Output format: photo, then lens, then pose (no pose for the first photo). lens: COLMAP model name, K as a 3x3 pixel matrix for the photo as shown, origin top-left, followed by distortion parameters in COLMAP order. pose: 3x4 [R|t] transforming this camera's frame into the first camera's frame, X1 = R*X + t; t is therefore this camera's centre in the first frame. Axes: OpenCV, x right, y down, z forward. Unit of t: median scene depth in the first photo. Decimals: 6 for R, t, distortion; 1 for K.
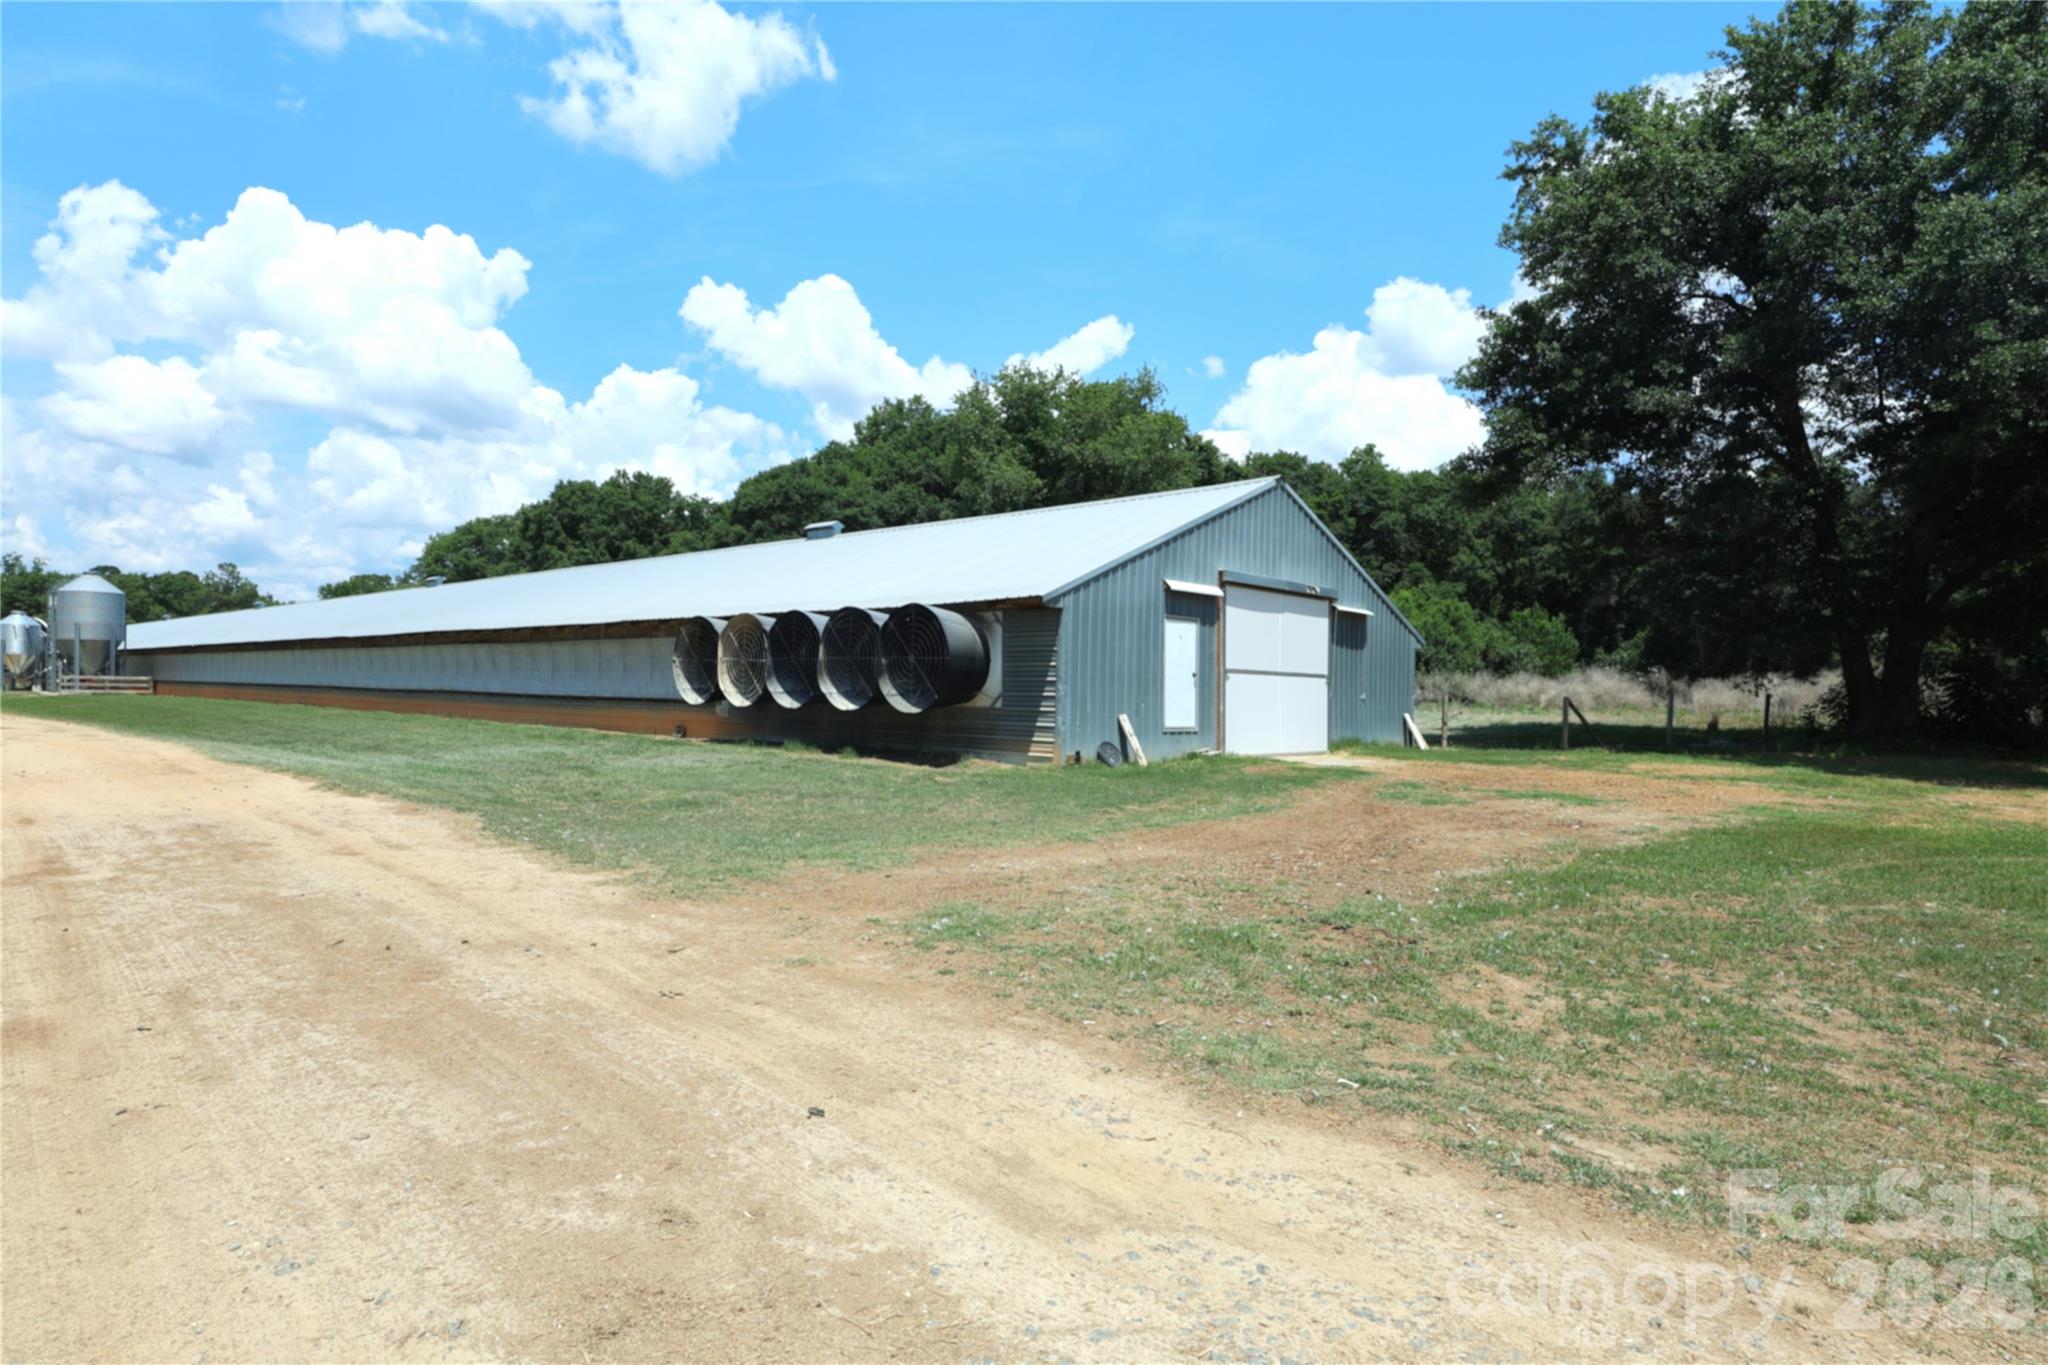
lens RADIAL K [[1120.0, 0, 1032.4], [0, 1120.0, 685.8], [0, 0, 1]] dist [0.003946, -0.001147]
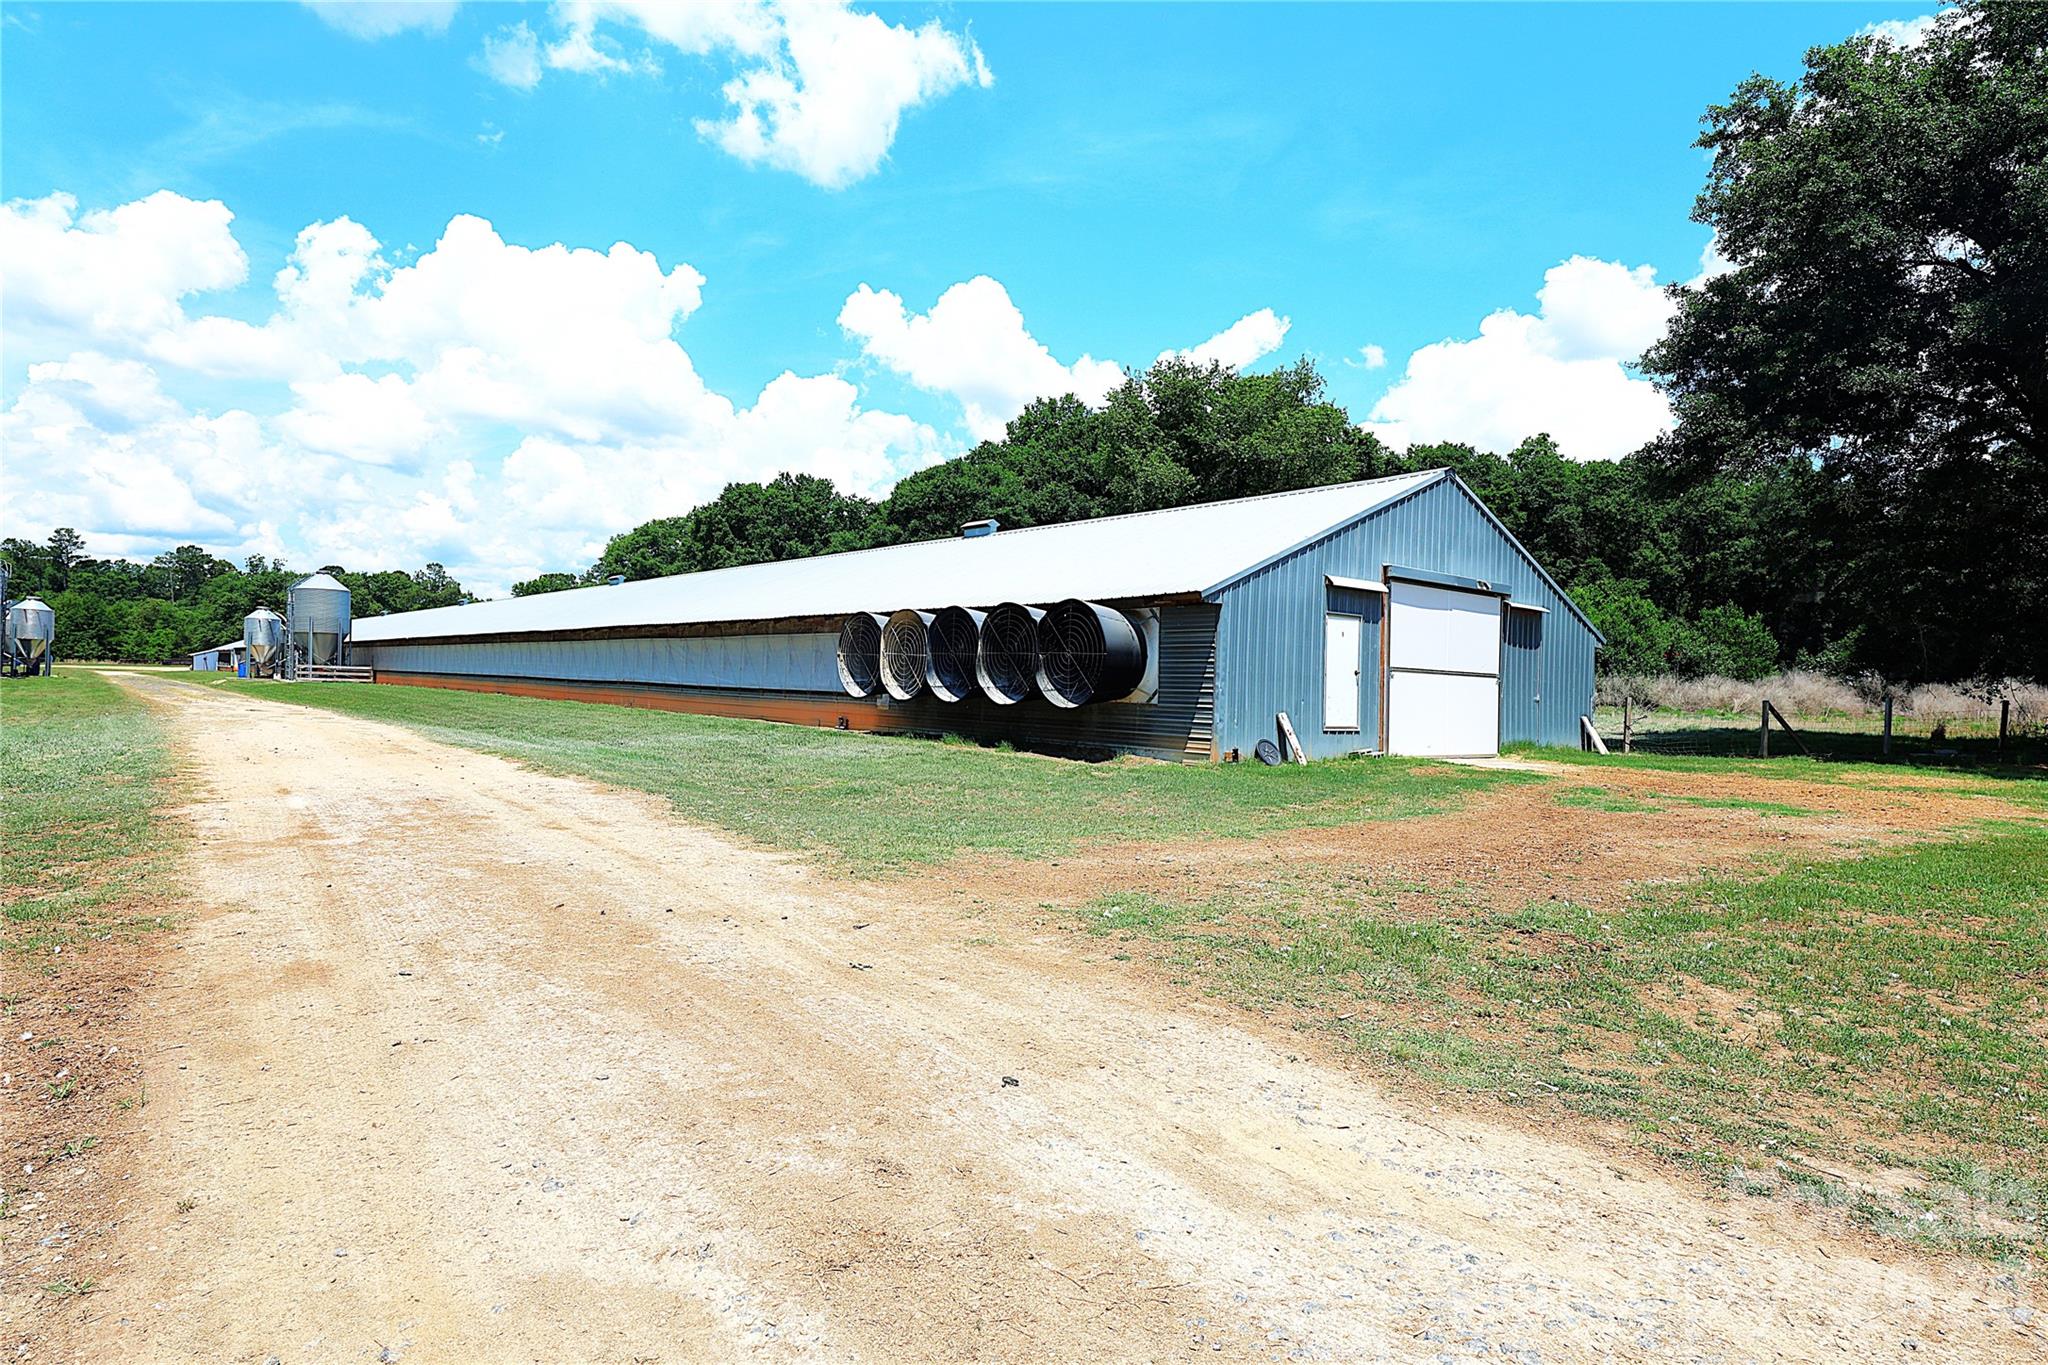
lens RADIAL K [[1121.7, 0, 1028.8], [0, 1121.7, 685.0], [0, 0, 1]] dist [0.000197, -0.000881]
pose [[0.990972, 0.010600, -0.133649, -0.005348], [-0.010487, 0.999944, 0.001551, 0.001692], [0.133658, -0.000135, 0.991028, -0.003022]]
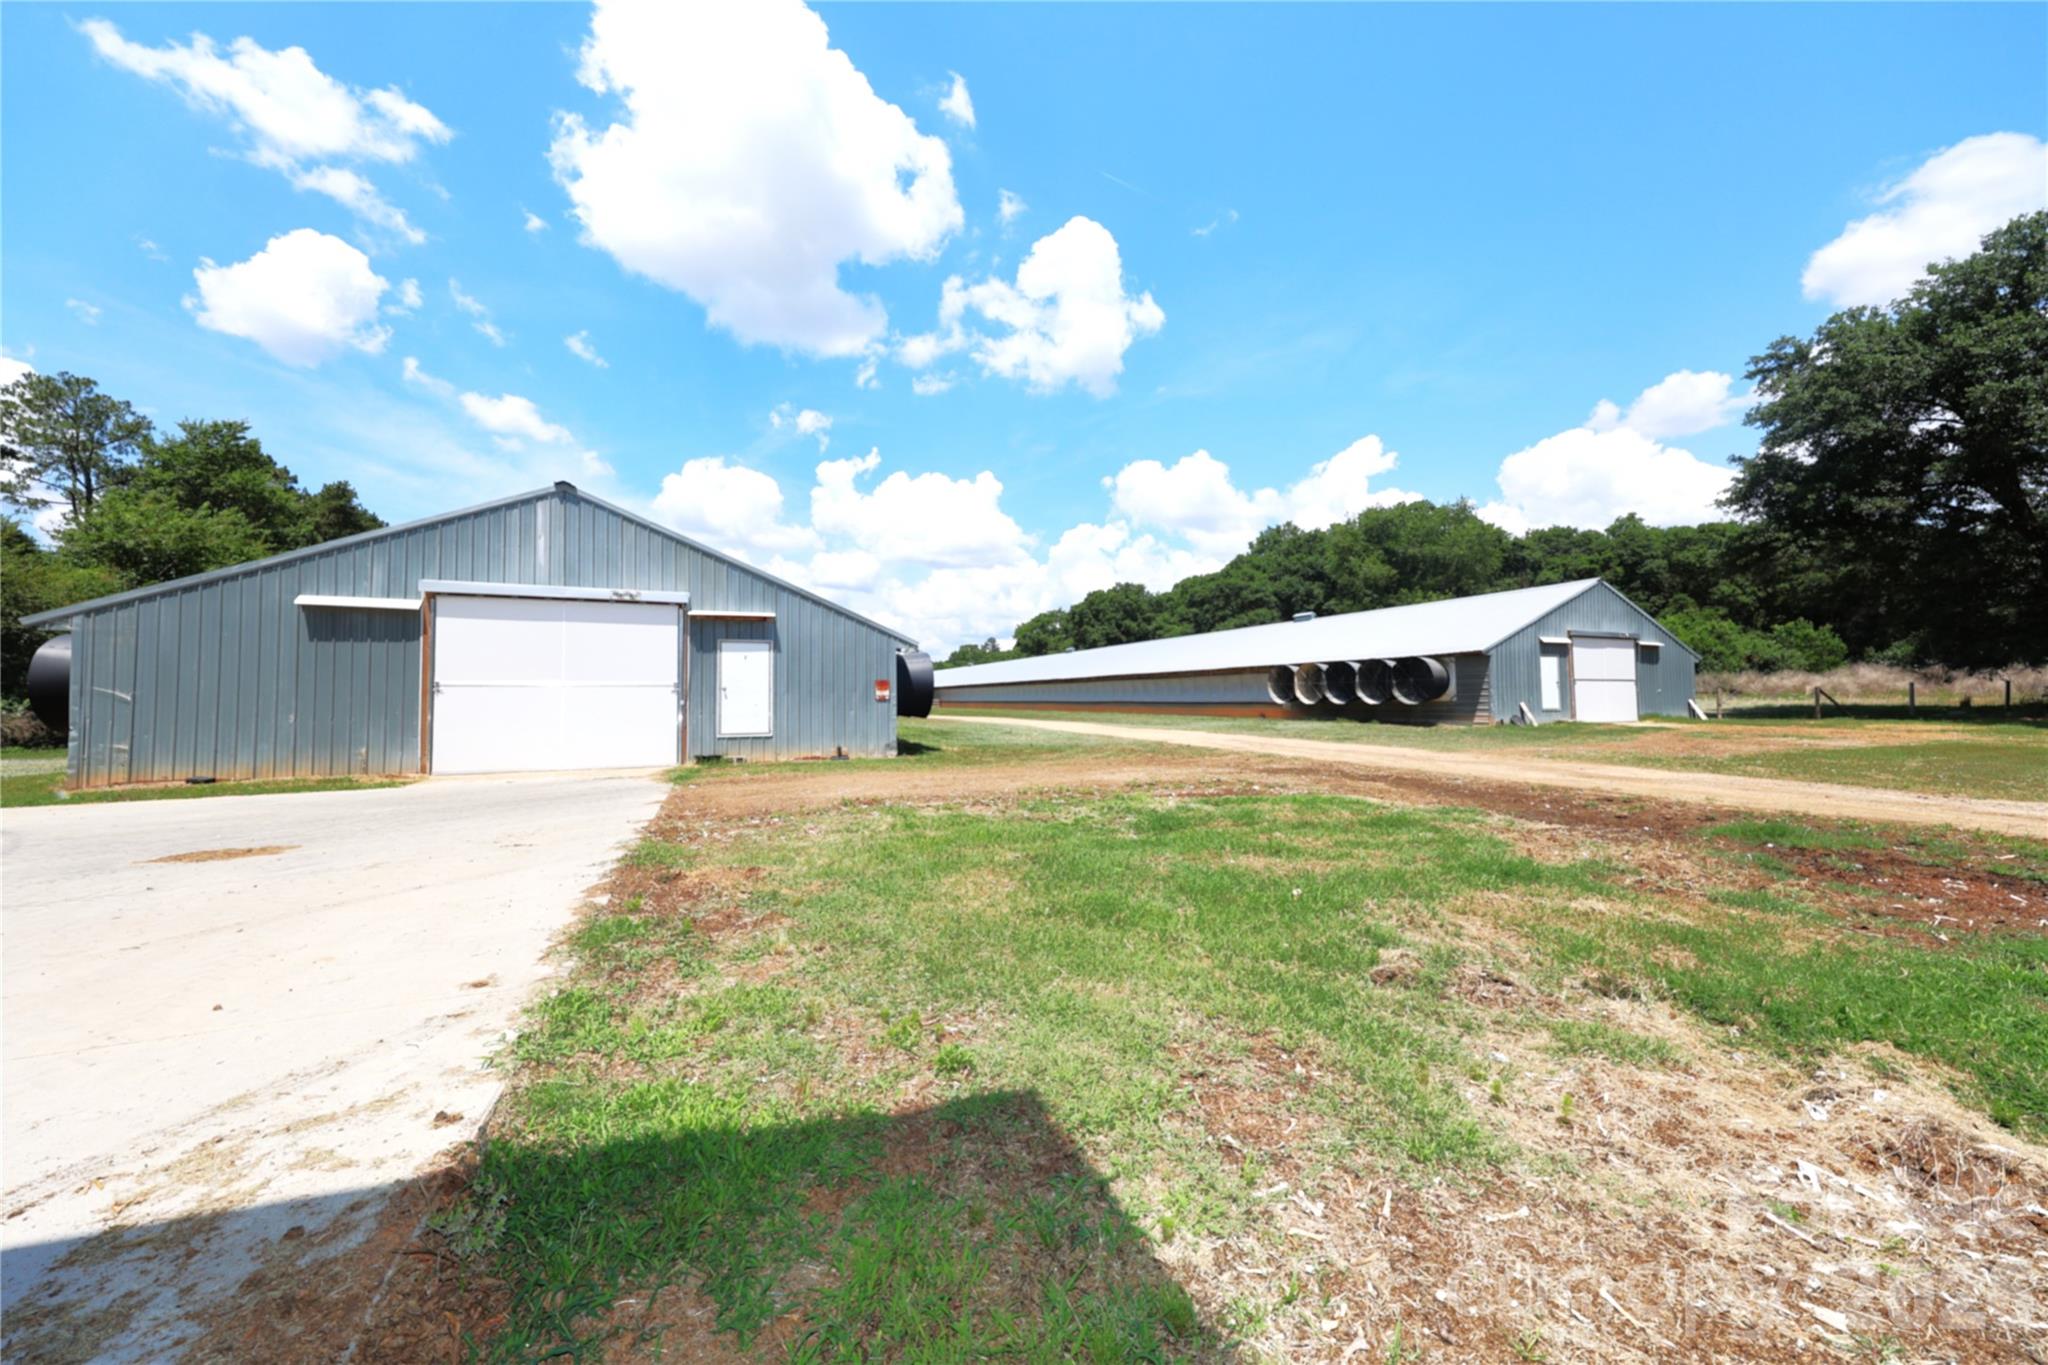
lens RADIAL K [[695.6, 0, 1019.0], [0, 695.6, 679.7], [0, 0, 1]] dist [0.001485, 0.000239]
pose [[0.909470, -0.039170, -0.413921, -0.159821], [0.029206, 0.999112, -0.030375, -0.003695], [0.414743, 0.015536, 0.909806, -0.405476]]
